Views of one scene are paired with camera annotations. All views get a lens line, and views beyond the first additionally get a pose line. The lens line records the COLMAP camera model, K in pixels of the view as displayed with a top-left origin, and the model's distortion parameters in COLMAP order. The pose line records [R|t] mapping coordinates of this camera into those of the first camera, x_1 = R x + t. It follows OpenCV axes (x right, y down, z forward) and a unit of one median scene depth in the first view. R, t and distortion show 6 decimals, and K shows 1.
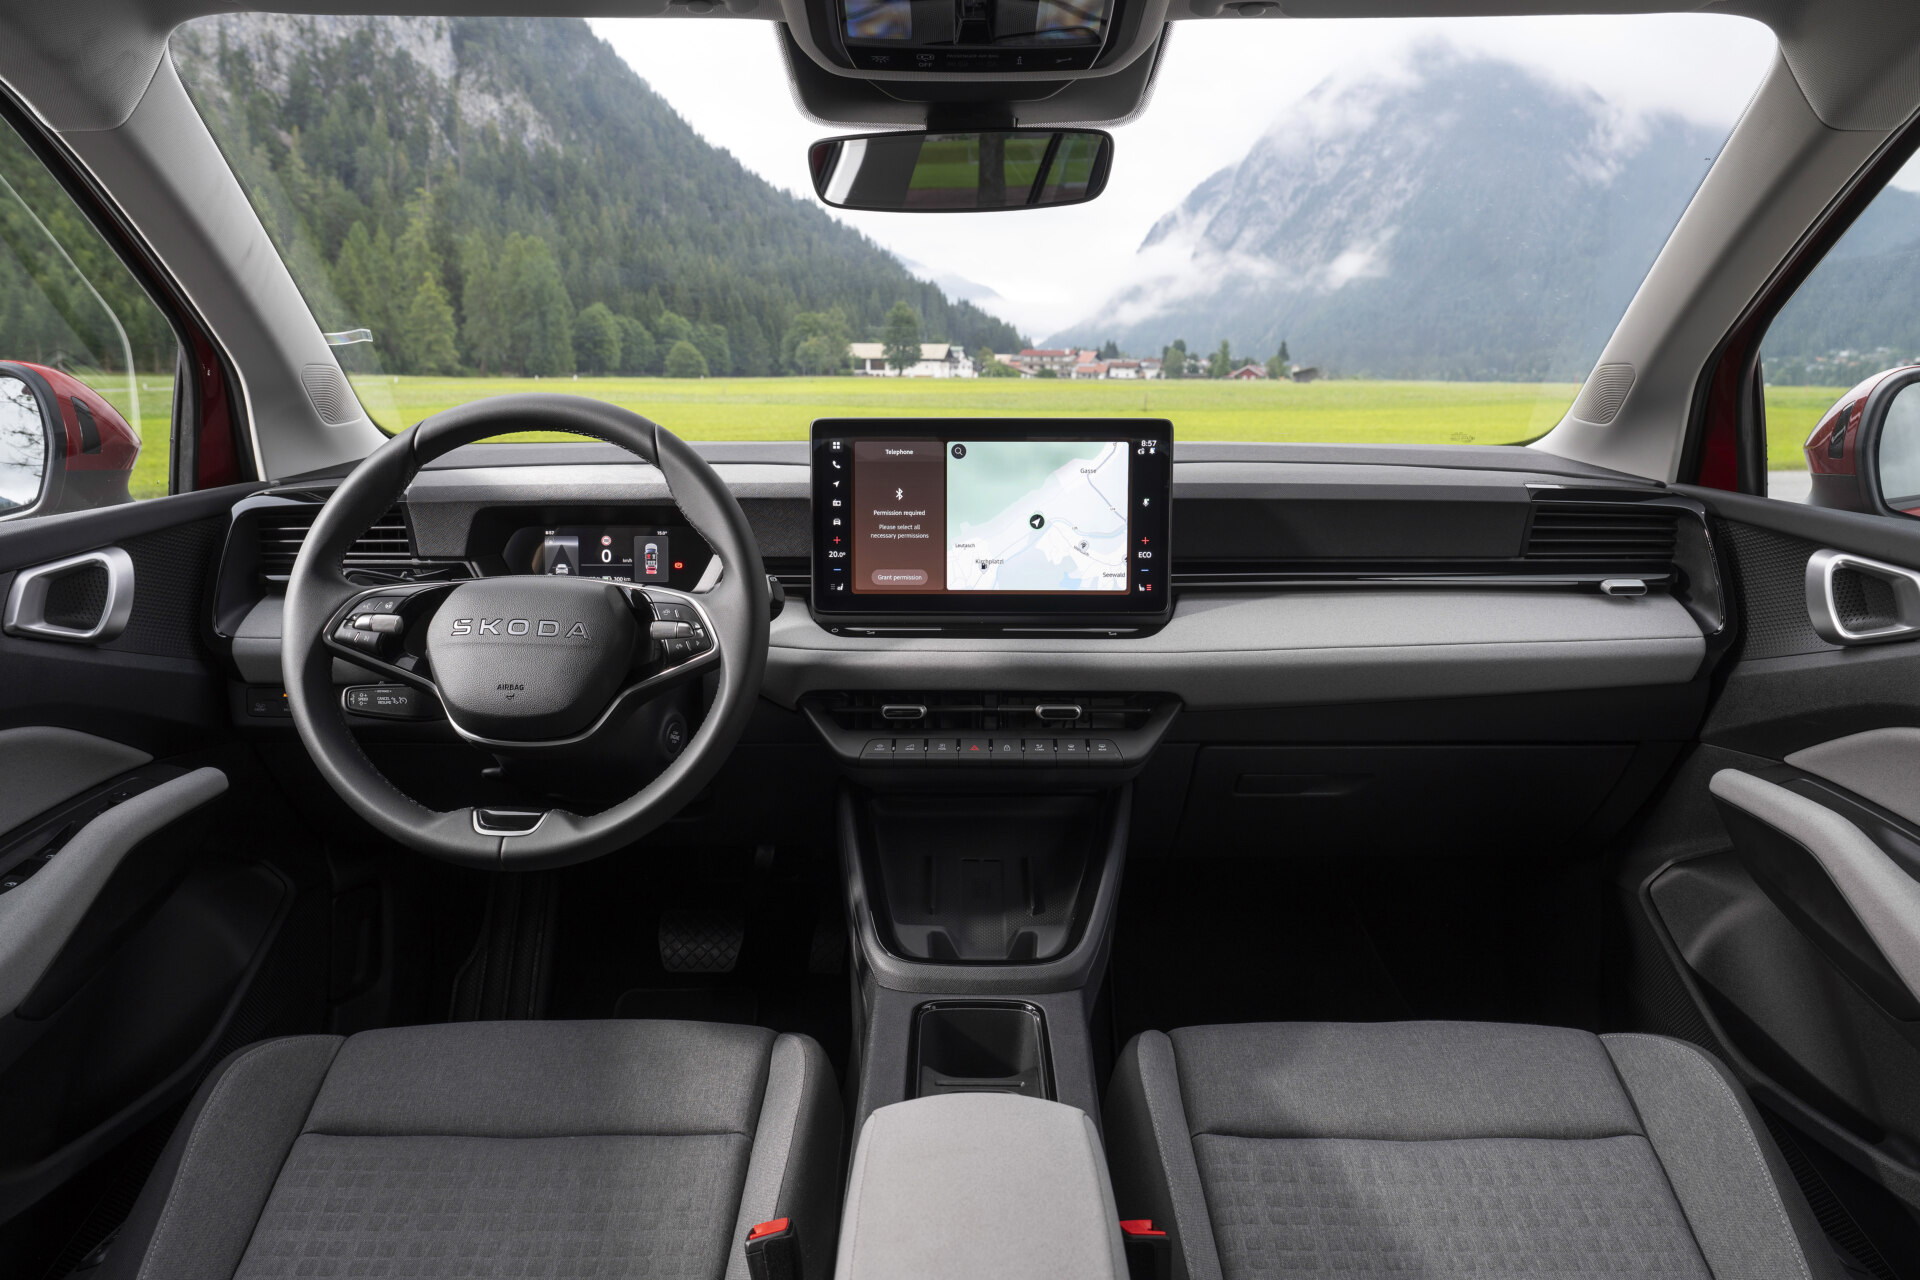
lens RADIAL K [[1338.3, 0, 956.6], [0, 1338.3, 633.1], [0, 0, 1]] dist [0.014697, -0.010234]
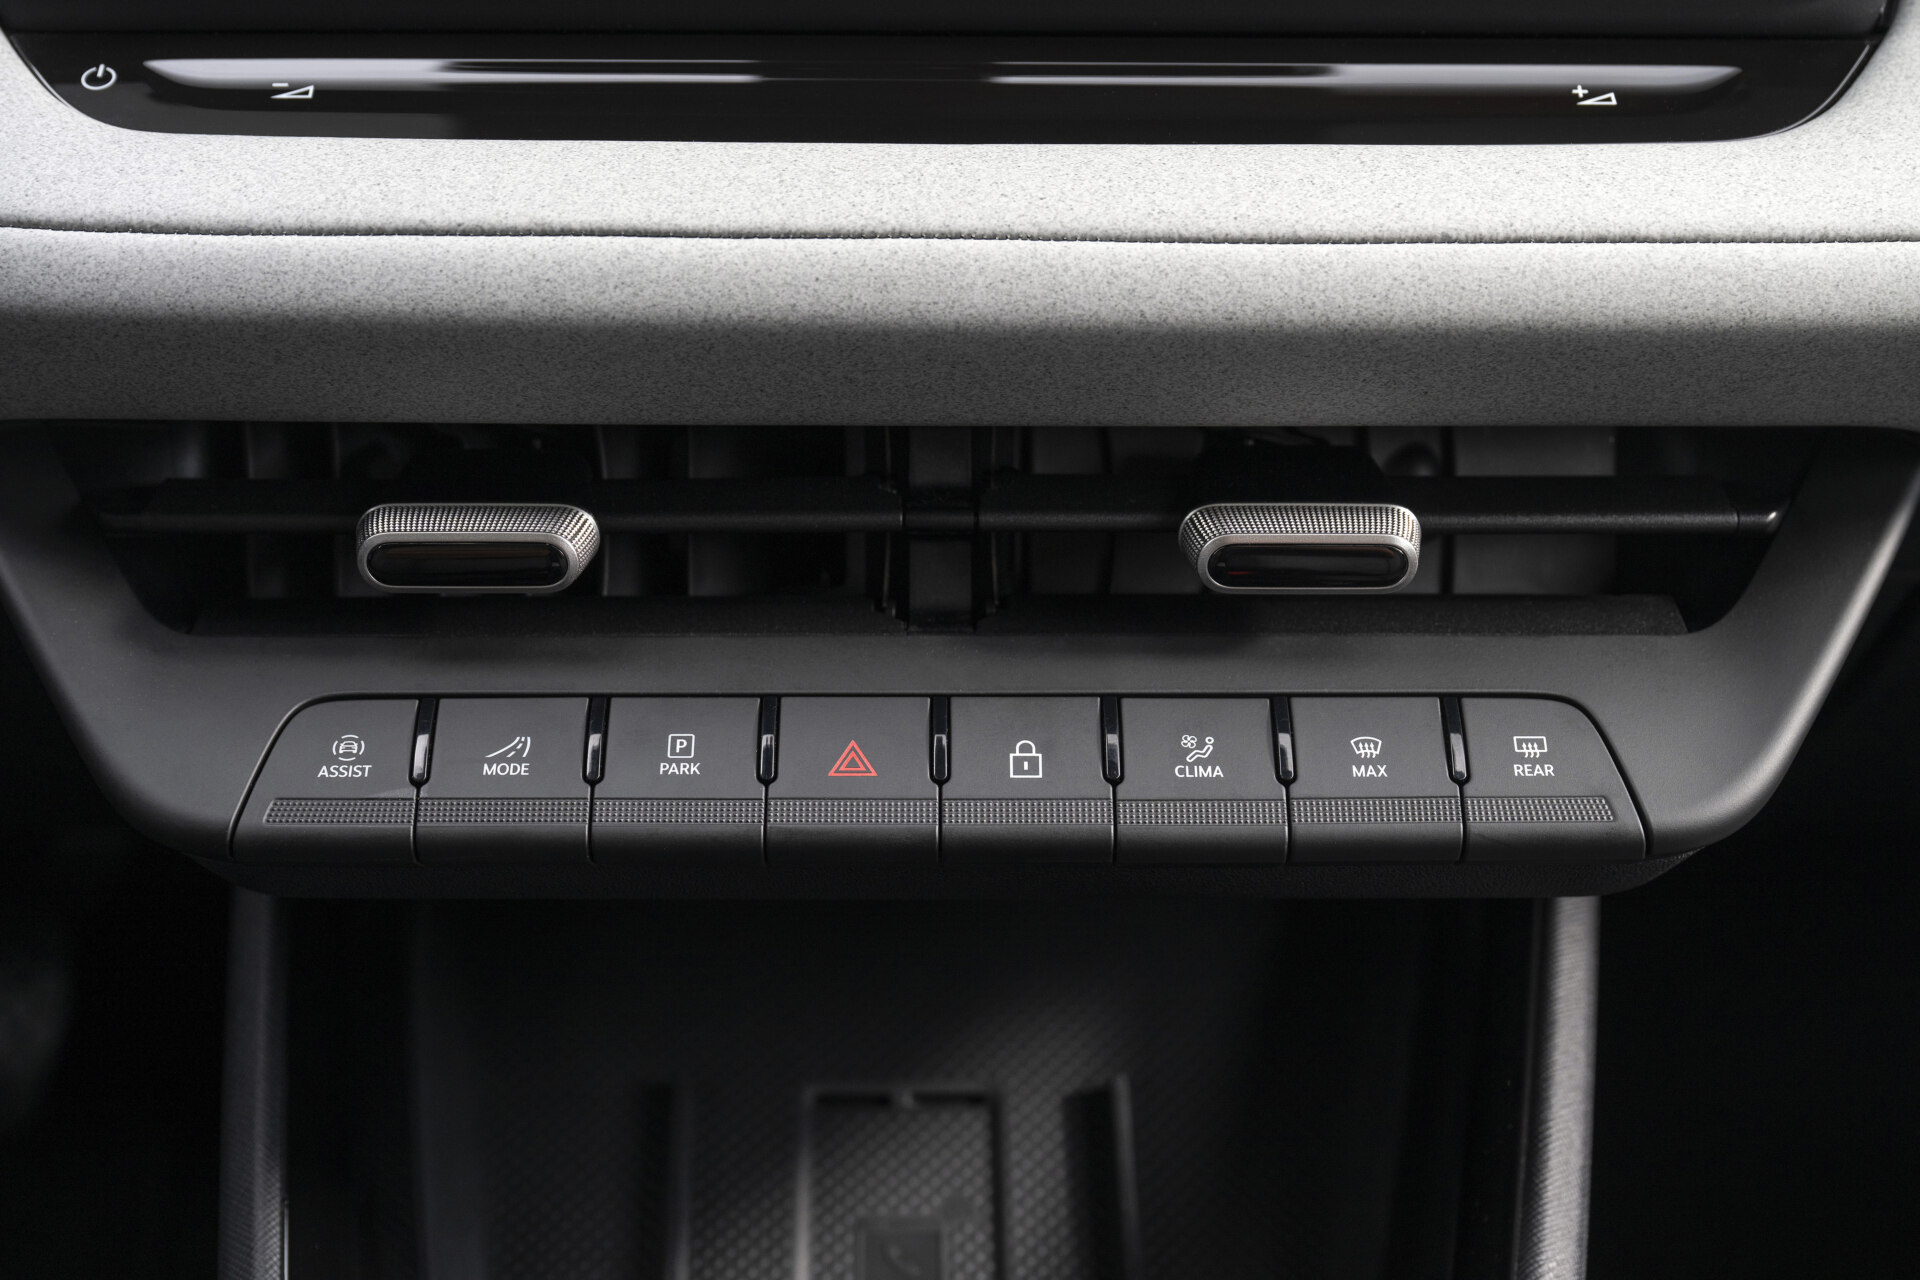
lens RADIAL K [[2954.5, 0, 955.8], [0, 2954.5, 642.1], [0, 0, 1]] dist [-0.007326, 0.000000]
pose [[0.999807, -0.005150, 0.018945, 0.019610], [-0.001572, 0.940868, 0.338769, -0.067778], [-0.019569, -0.338733, 0.940679, 0.590919]]
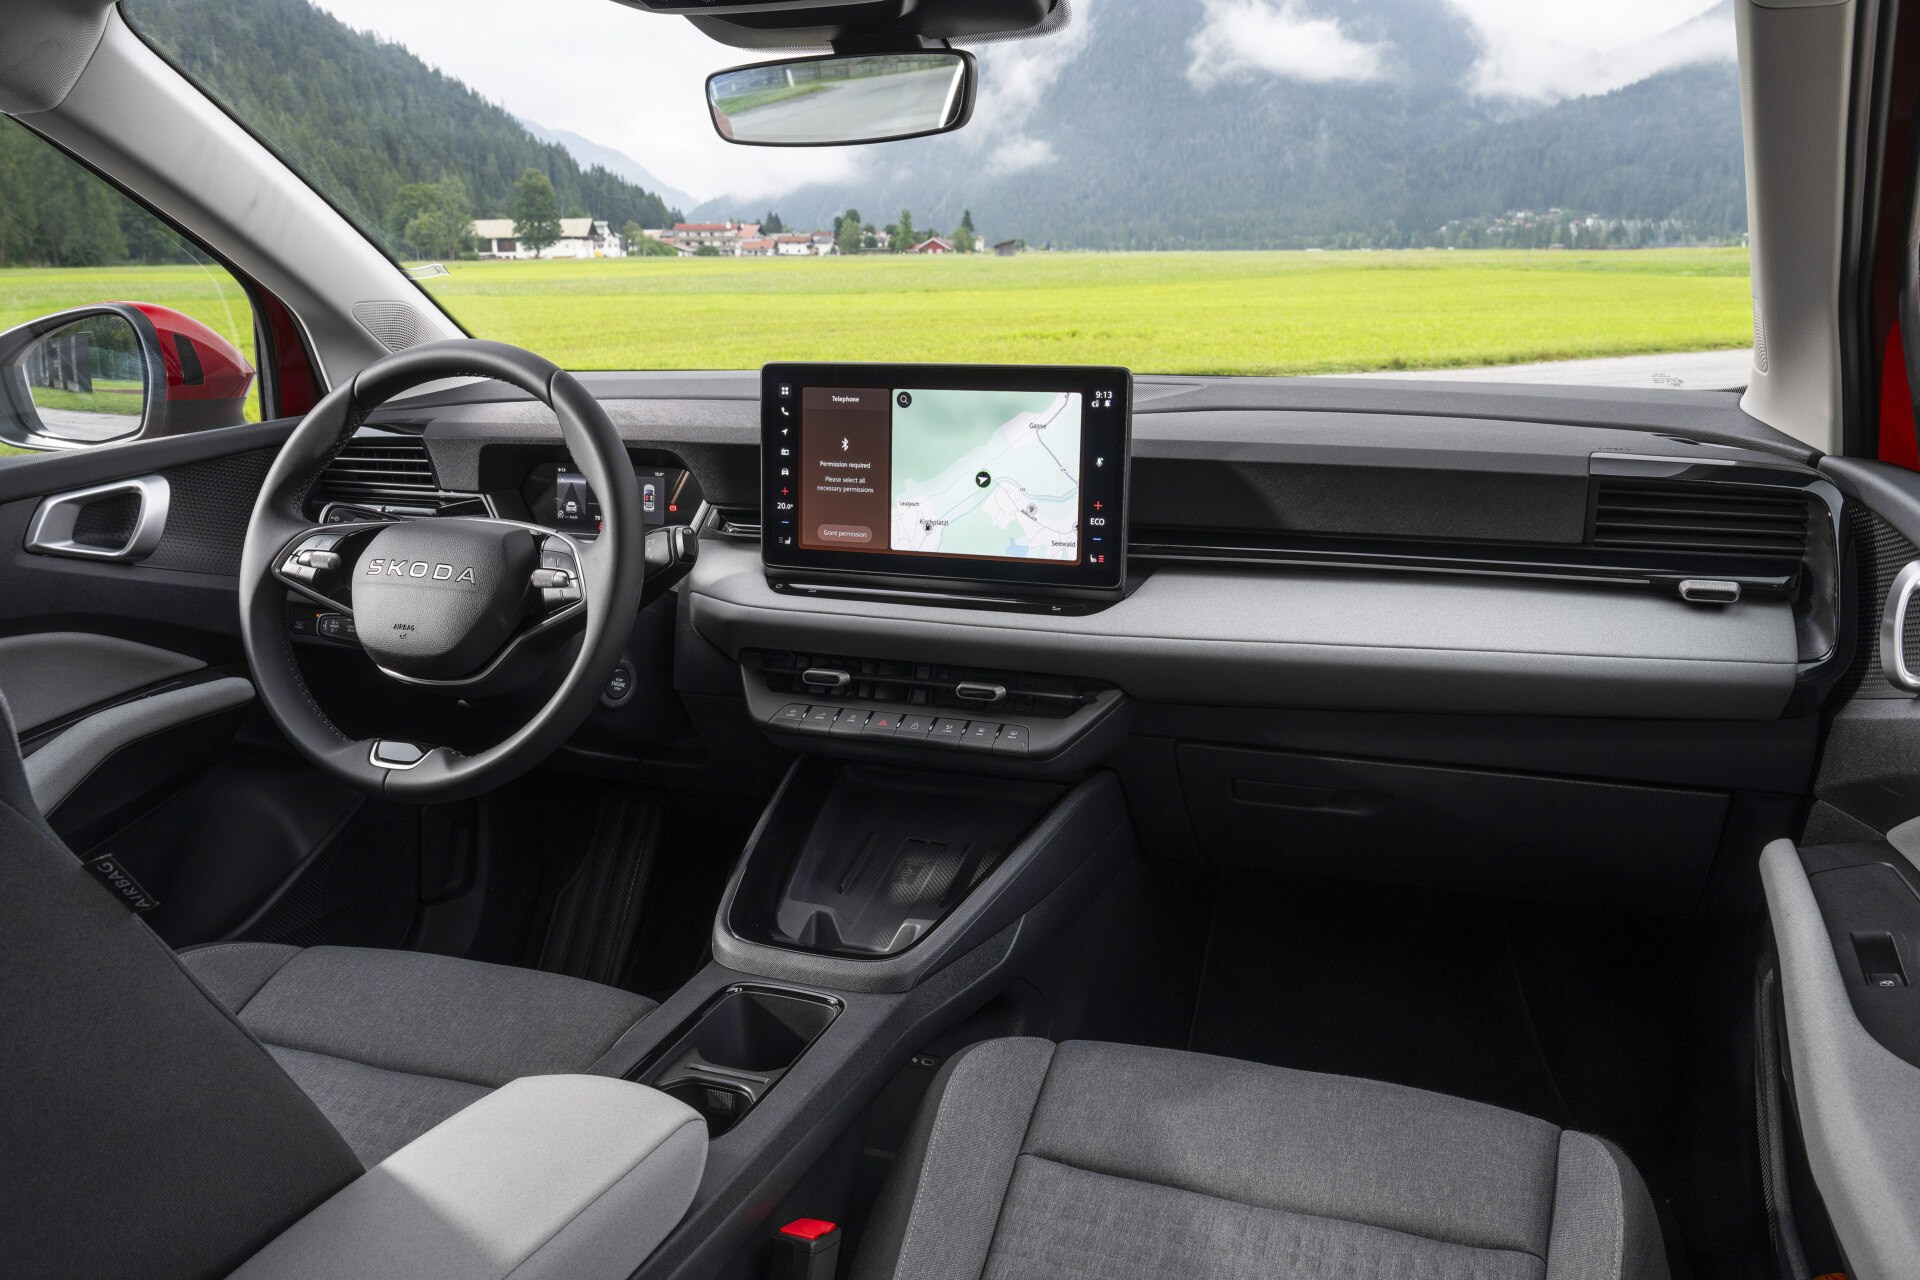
lens RADIAL K [[1615.3, 0, 986.6], [0, 1615.3, 672.2], [0, 0, 1]] dist [-0.003039, 0.046304]
pose [[0.937805, 0.078022, -0.338280, 0.443846], [-0.051666, 0.994934, 0.086242, -0.048394], [0.343295, -0.063401, 0.937085, -0.030405]]
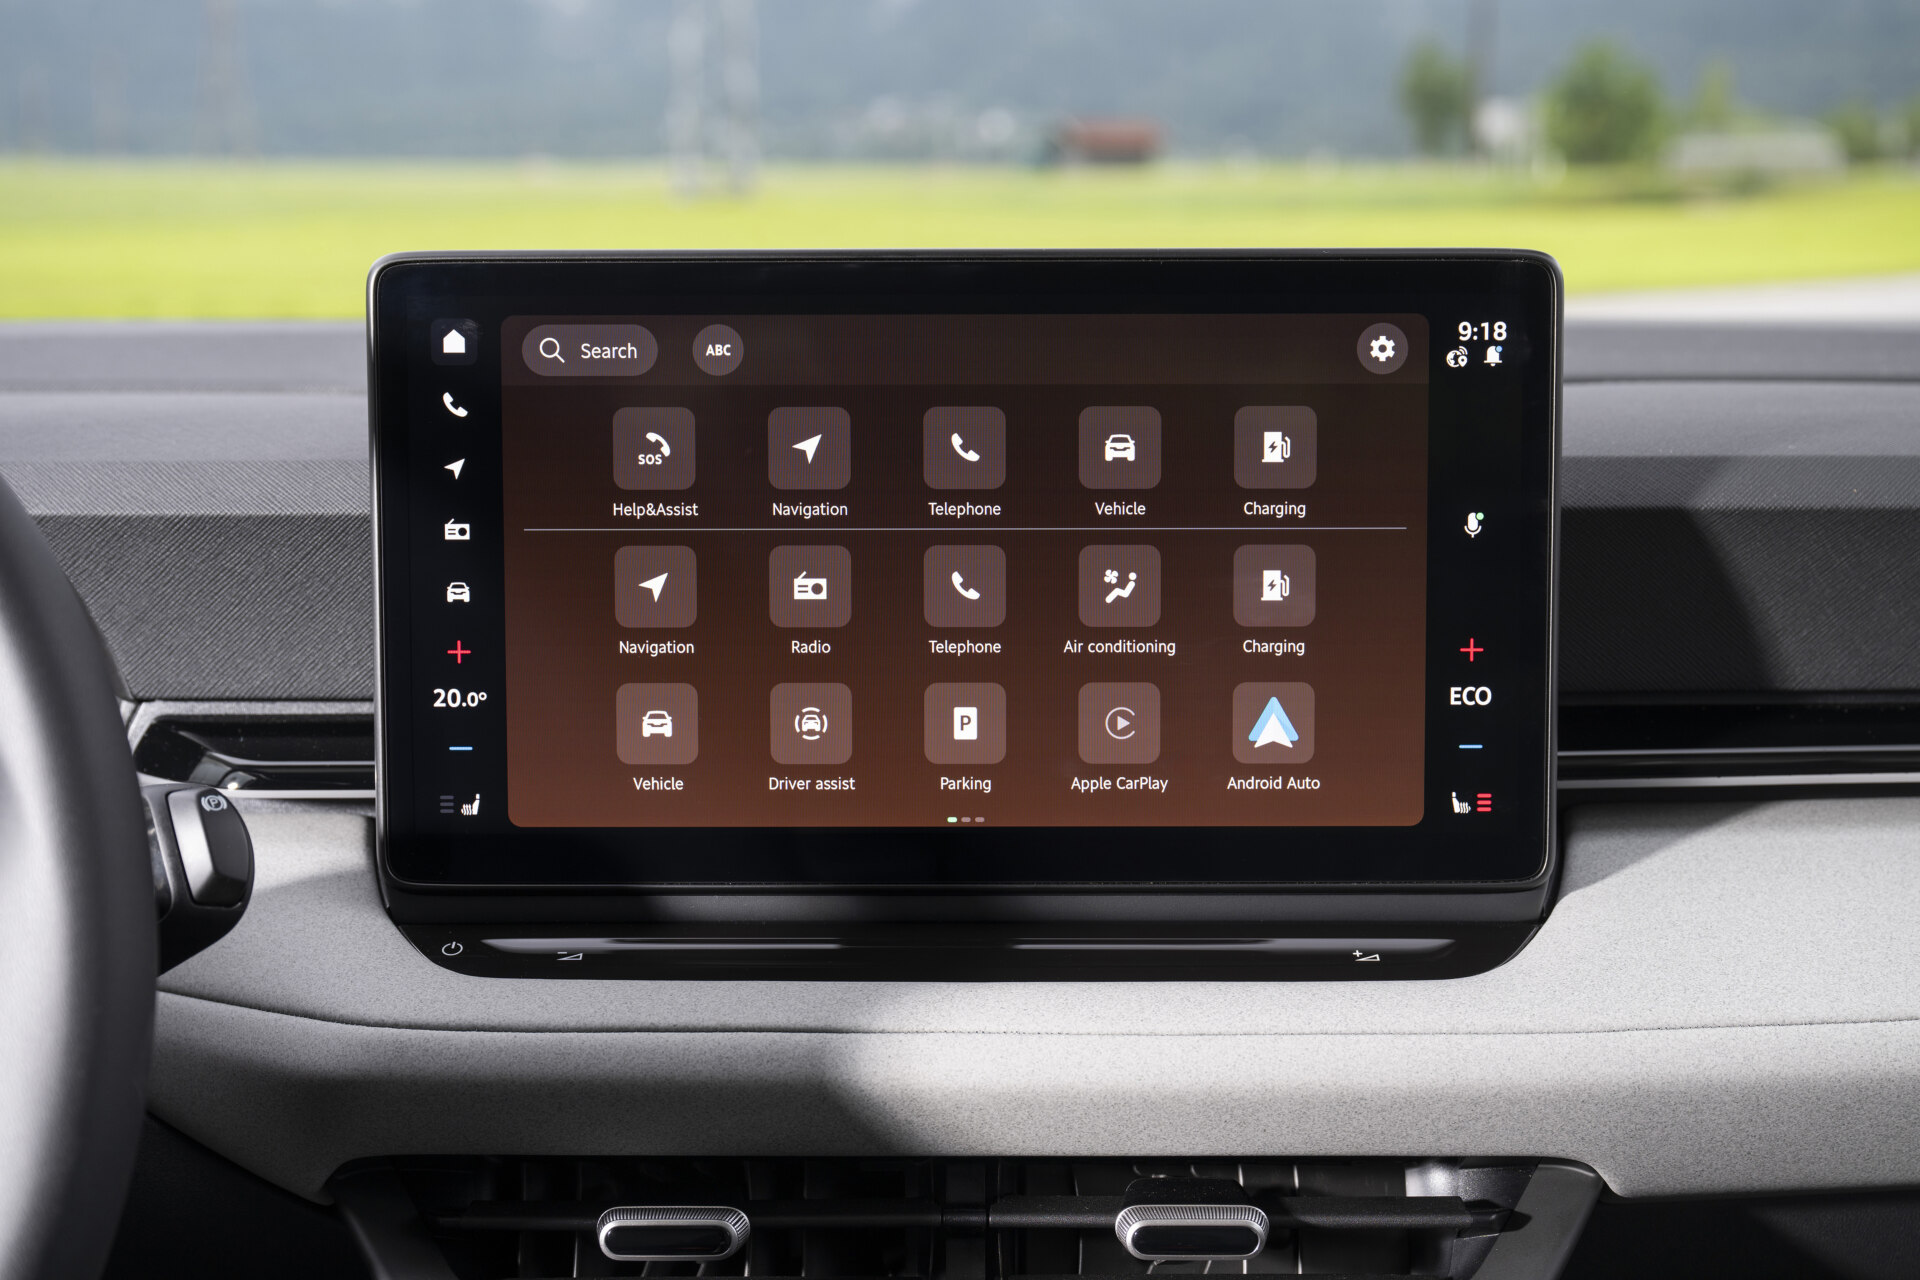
lens RADIAL K [[2870.6, 0, 963.6], [0, 2870.6, 636.9], [0, 0, 1]] dist [-0.000983, 0.000000]
pose [[0.999990, -0.003810, 0.002432, 0.023911], [0.003854, 0.999823, -0.018395, -0.061002], [-0.002362, 0.018404, 0.999828, 0.350036]]
